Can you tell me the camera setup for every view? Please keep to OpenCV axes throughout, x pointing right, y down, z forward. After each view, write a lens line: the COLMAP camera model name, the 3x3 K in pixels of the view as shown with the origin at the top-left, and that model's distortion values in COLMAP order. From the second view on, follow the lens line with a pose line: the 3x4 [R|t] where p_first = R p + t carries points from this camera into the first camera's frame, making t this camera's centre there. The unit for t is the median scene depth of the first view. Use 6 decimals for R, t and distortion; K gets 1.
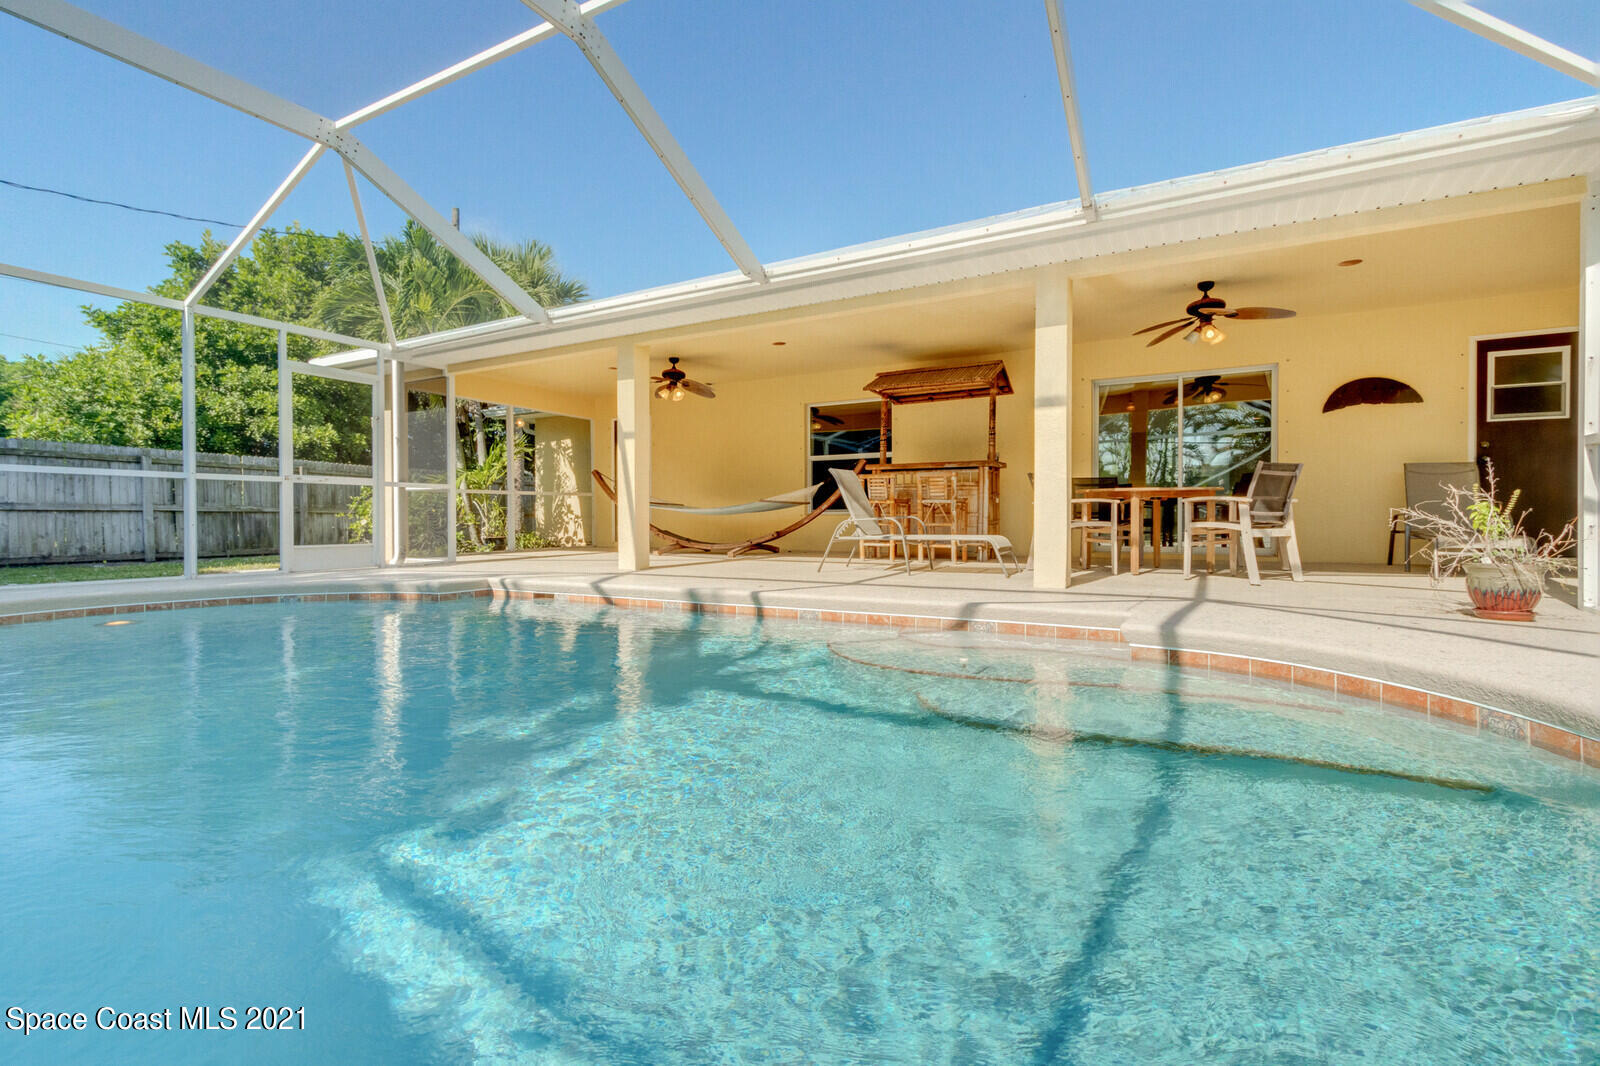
lens RADIAL K [[755.5, 0, 779.8], [0, 755.5, 524.4], [0, 0, 1]] dist [0.000051, 0.000946]
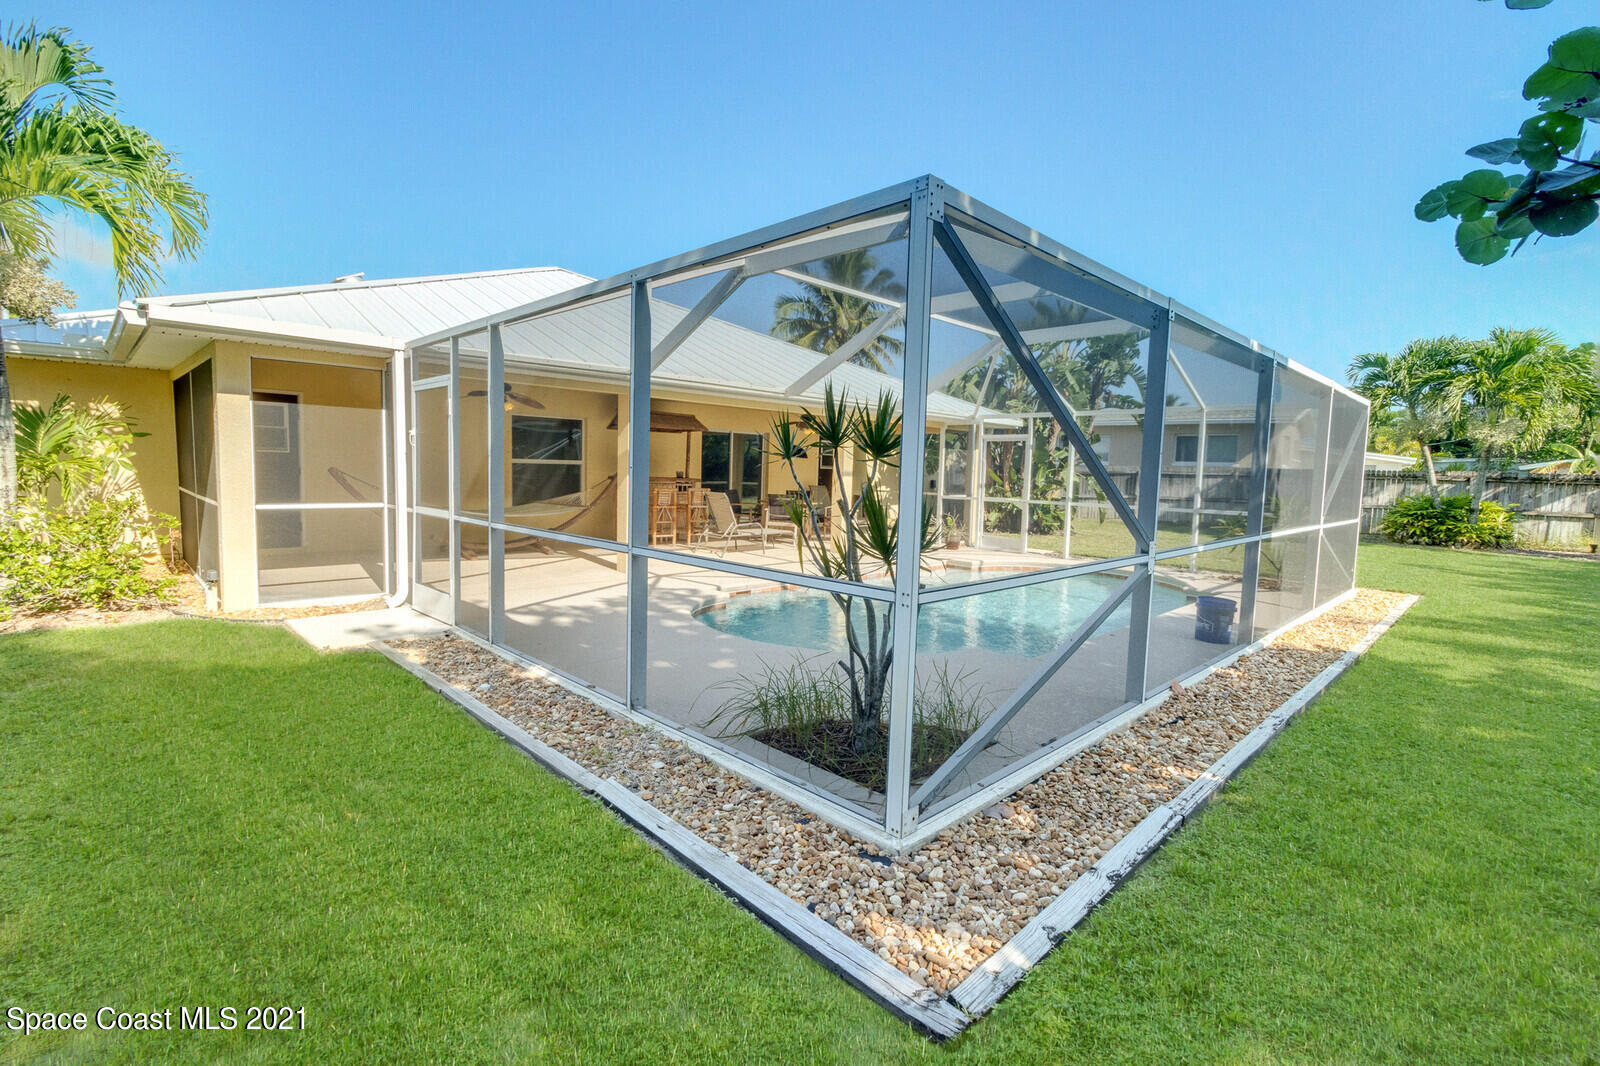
lens RADIAL K [[738.6, 0, 800.0], [0, 738.6, 533.0], [0, 0, 1]] dist [-0.002215, -0.000271]
pose [[0.251021, -0.077938, 0.964839, -1.550861], [-0.022677, 0.996006, 0.086356, -0.137946], [-0.967716, -0.043557, 0.248251, 0.459392]]
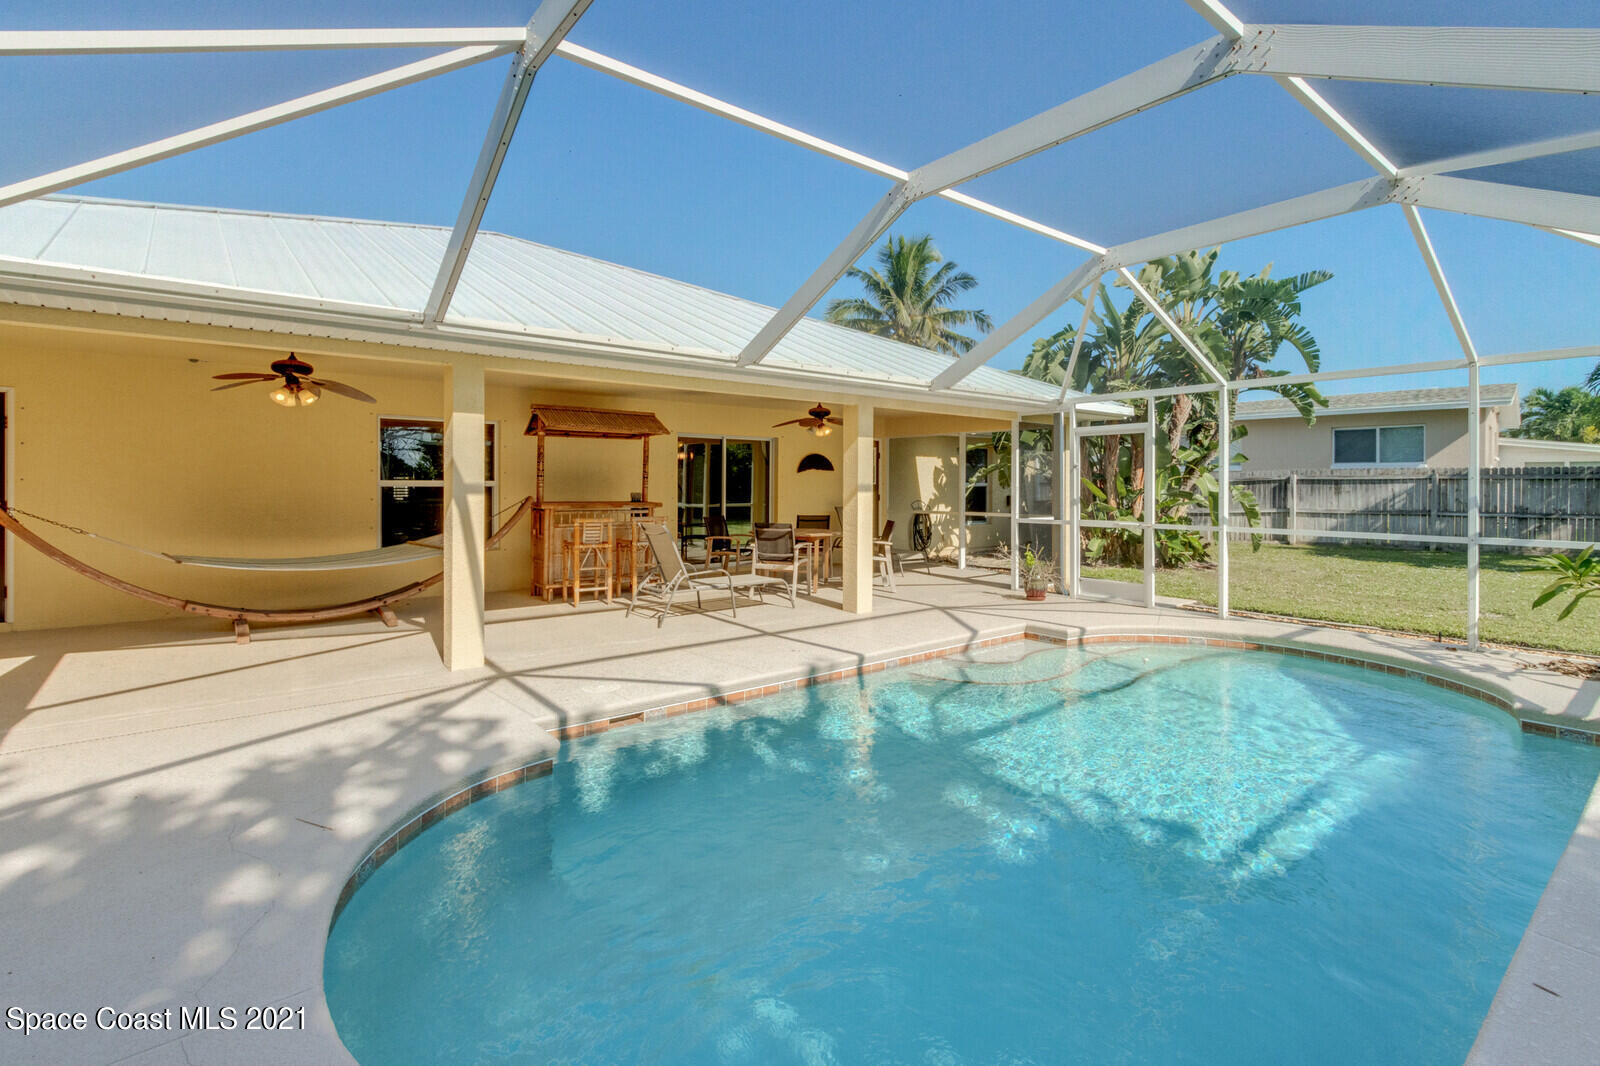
lens RADIAL K [[749.2, 0, 800.1], [0, 749.2, 491.0], [0, 0, 1]] dist [-0.001748, -0.000263]
pose [[0.354116, -0.007334, 0.935173, -0.874882], [0.001995, 0.999973, 0.007087, -0.136156], [-0.935199, -0.000644, 0.354121, 0.475870]]
